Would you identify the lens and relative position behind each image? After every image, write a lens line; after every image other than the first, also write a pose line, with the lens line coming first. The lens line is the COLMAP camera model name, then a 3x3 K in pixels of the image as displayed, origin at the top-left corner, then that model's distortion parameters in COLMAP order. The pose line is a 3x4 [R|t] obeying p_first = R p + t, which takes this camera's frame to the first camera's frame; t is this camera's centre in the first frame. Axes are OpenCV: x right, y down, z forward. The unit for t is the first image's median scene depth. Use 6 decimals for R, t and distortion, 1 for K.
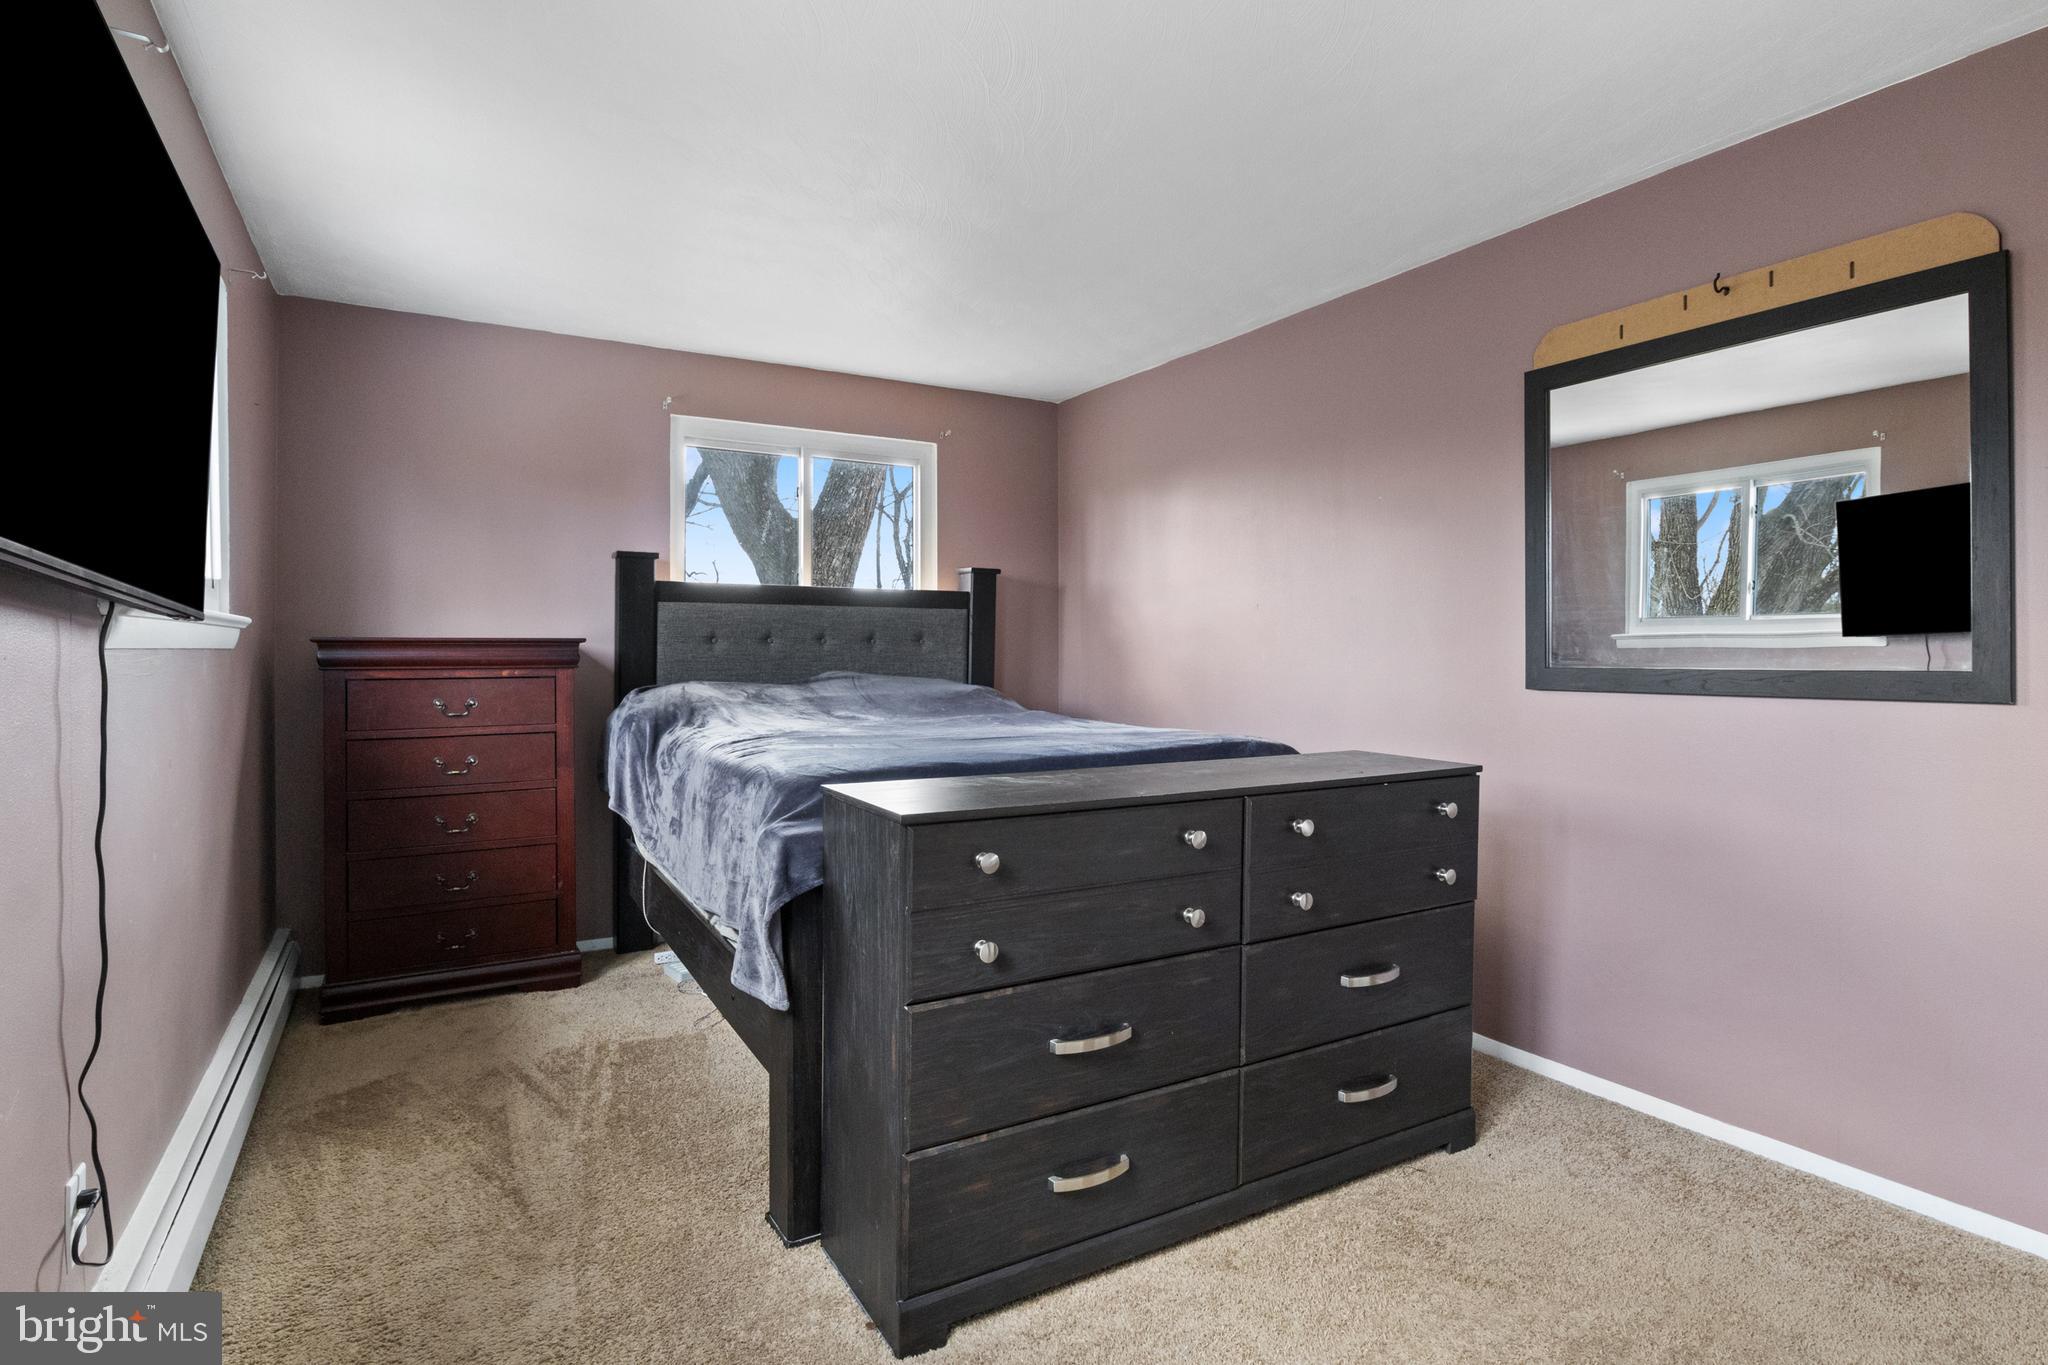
lens RADIAL K [[1042.9, 0, 1008.5], [0, 1042.9, 675.3], [0, 0, 1]] dist [-0.012612, 0.002697]
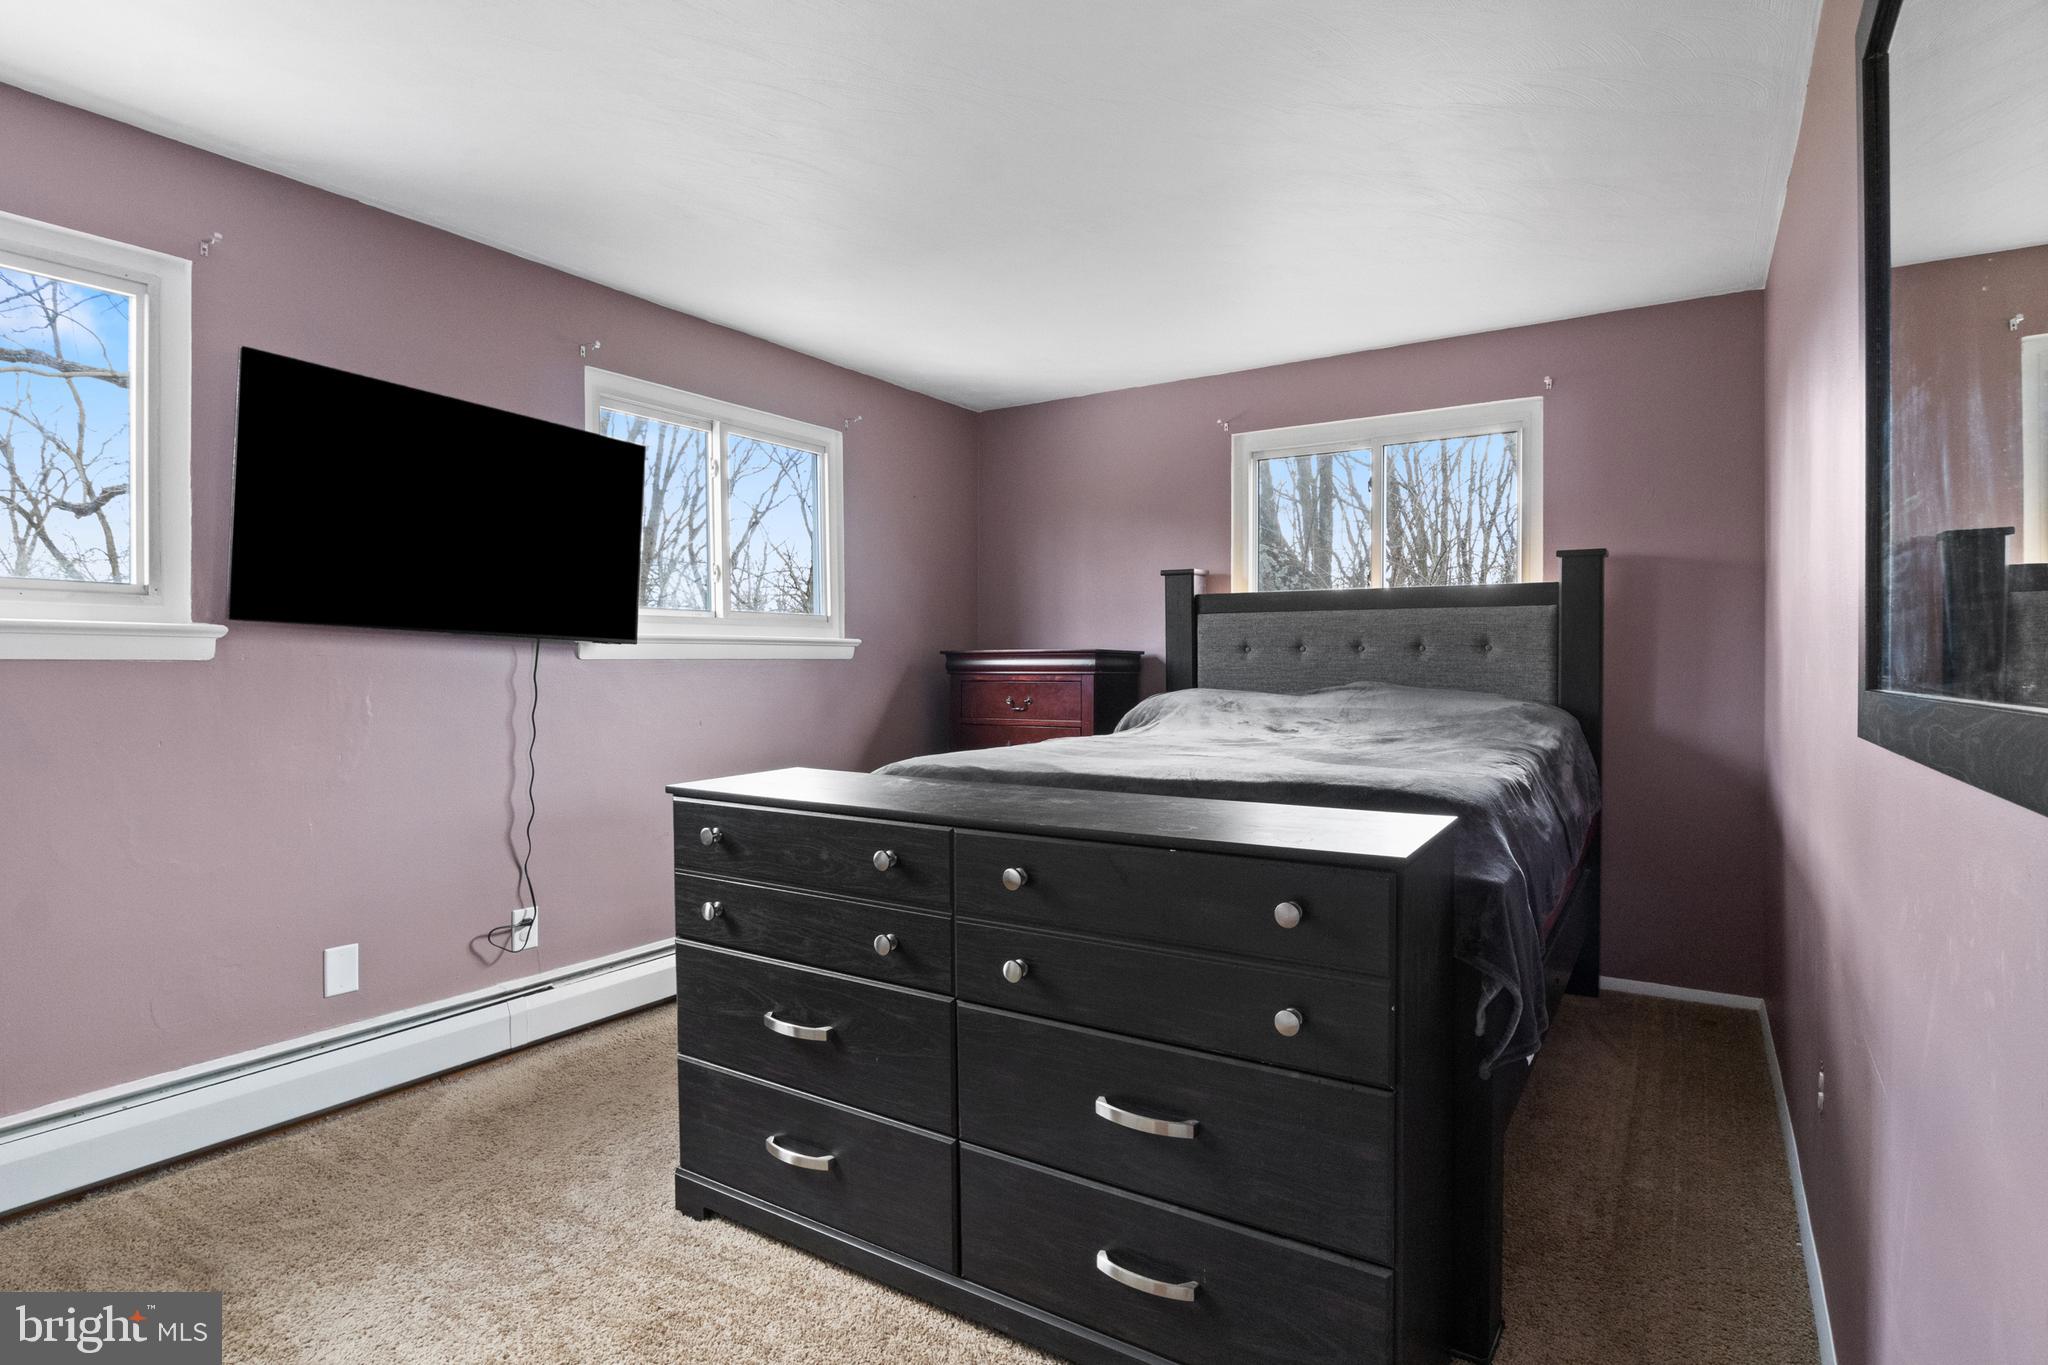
lens RADIAL K [[1042.9, 0, 1005.1], [0, 1042.9, 669.0], [0, 0, 1]] dist [-0.012612, 0.002697]
pose [[0.453952, 0.006955, -0.890999, 0.534238], [-0.017652, 0.999843, -0.001188, -0.009062], [0.890852, 0.016267, 0.454003, 0.332683]]
